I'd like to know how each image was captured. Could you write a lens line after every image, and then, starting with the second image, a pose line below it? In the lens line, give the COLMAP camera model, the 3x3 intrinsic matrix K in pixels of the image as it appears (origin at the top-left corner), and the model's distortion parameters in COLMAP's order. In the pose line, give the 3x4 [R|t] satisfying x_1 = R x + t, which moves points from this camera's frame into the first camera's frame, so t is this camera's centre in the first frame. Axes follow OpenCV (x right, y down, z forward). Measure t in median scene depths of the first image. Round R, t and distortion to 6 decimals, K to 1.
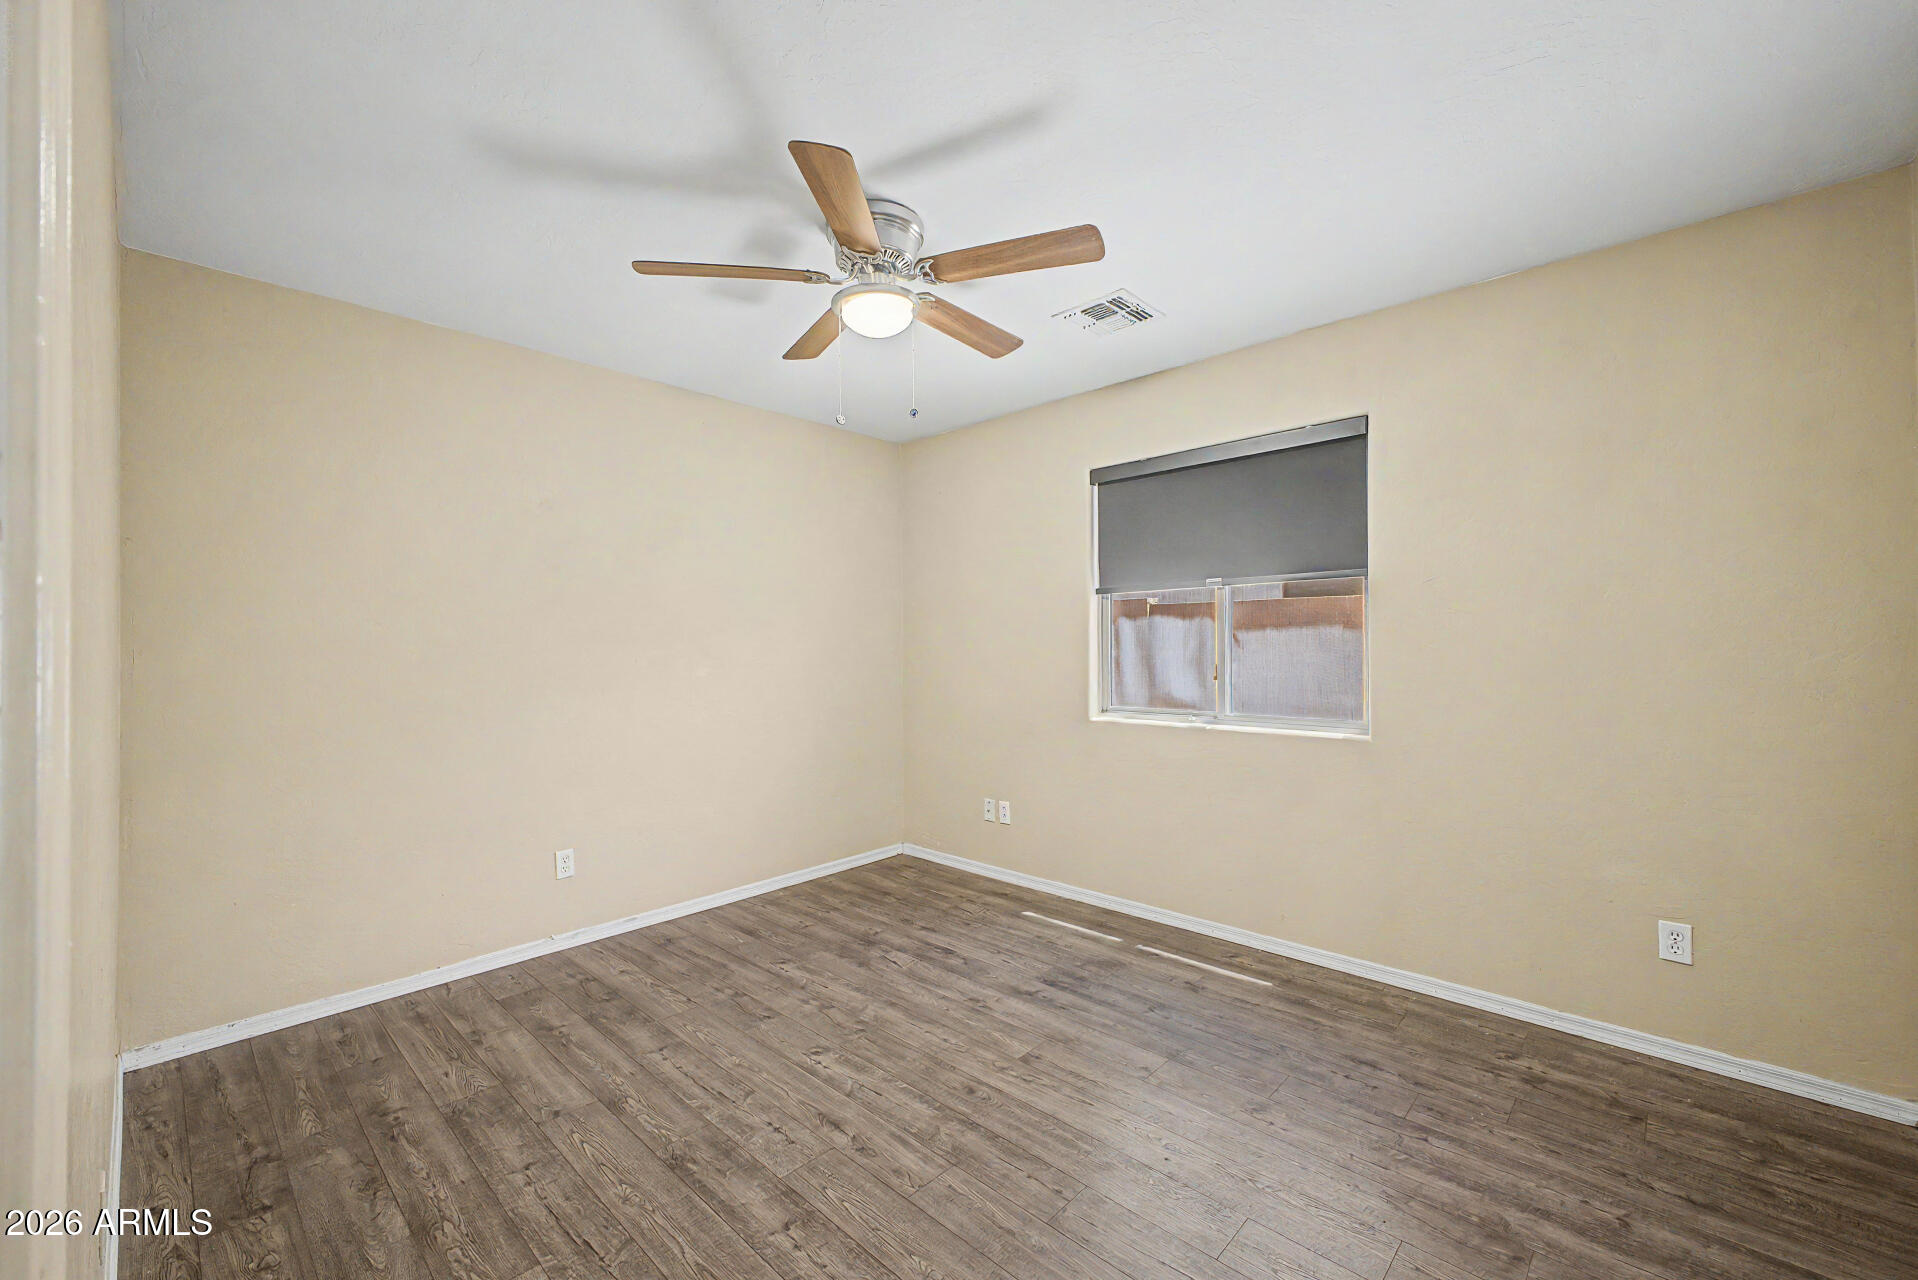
lens RADIAL K [[748.2, 0, 959.0], [0, 748.2, 640.0], [0, 0, 1]] dist [0.023337, -0.009320]
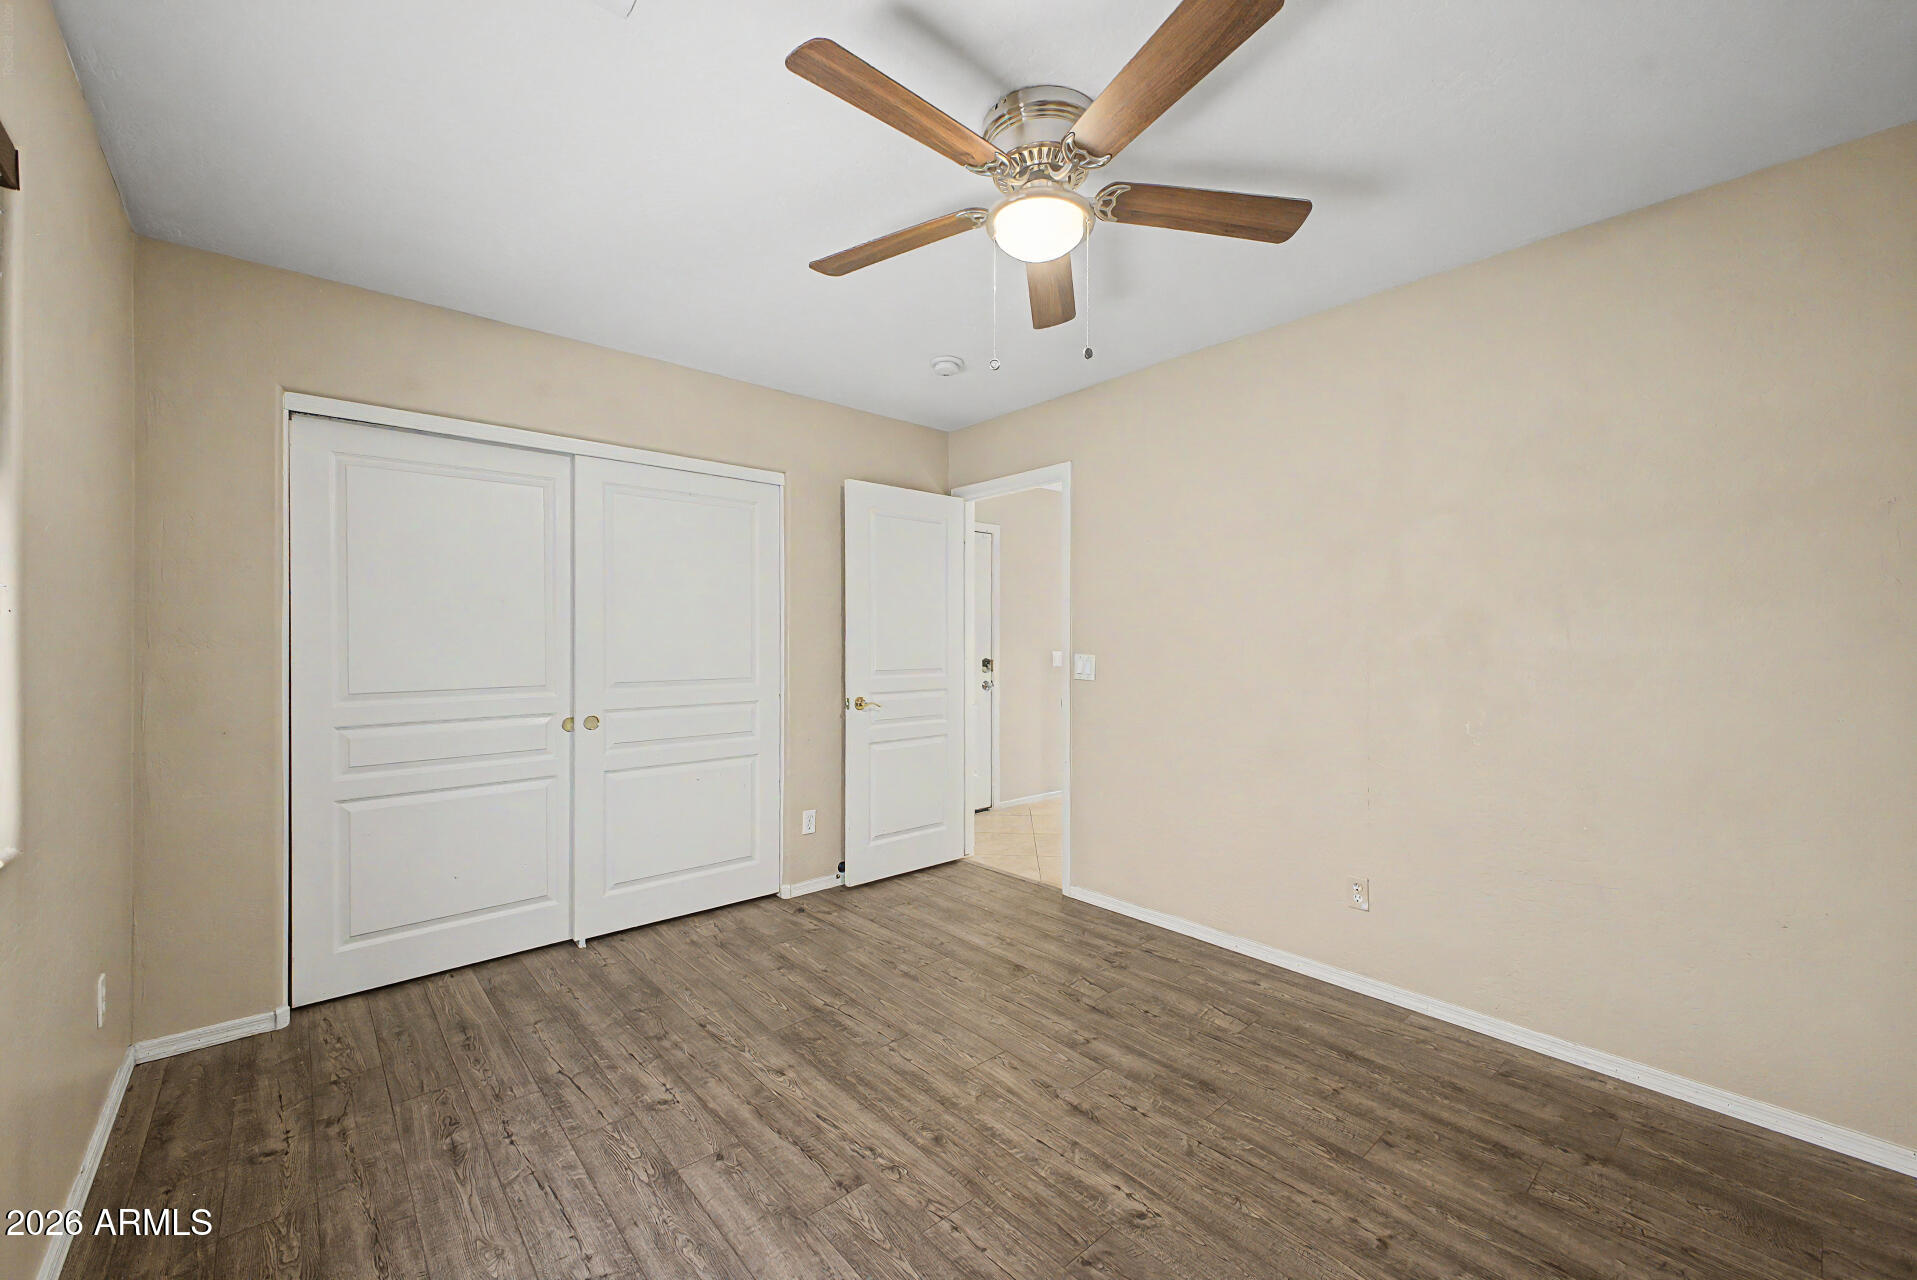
lens RADIAL K [[747.8, 0, 958.5], [0, 747.8, 640.0], [0, 0, 1]] dist [0.023337, -0.009320]
pose [[-0.994595, 0.010107, 0.103340, -0.110764], [0.008828, 0.999879, -0.012822, 0.017434], [-0.103457, -0.011840, -0.994563, 1.958757]]
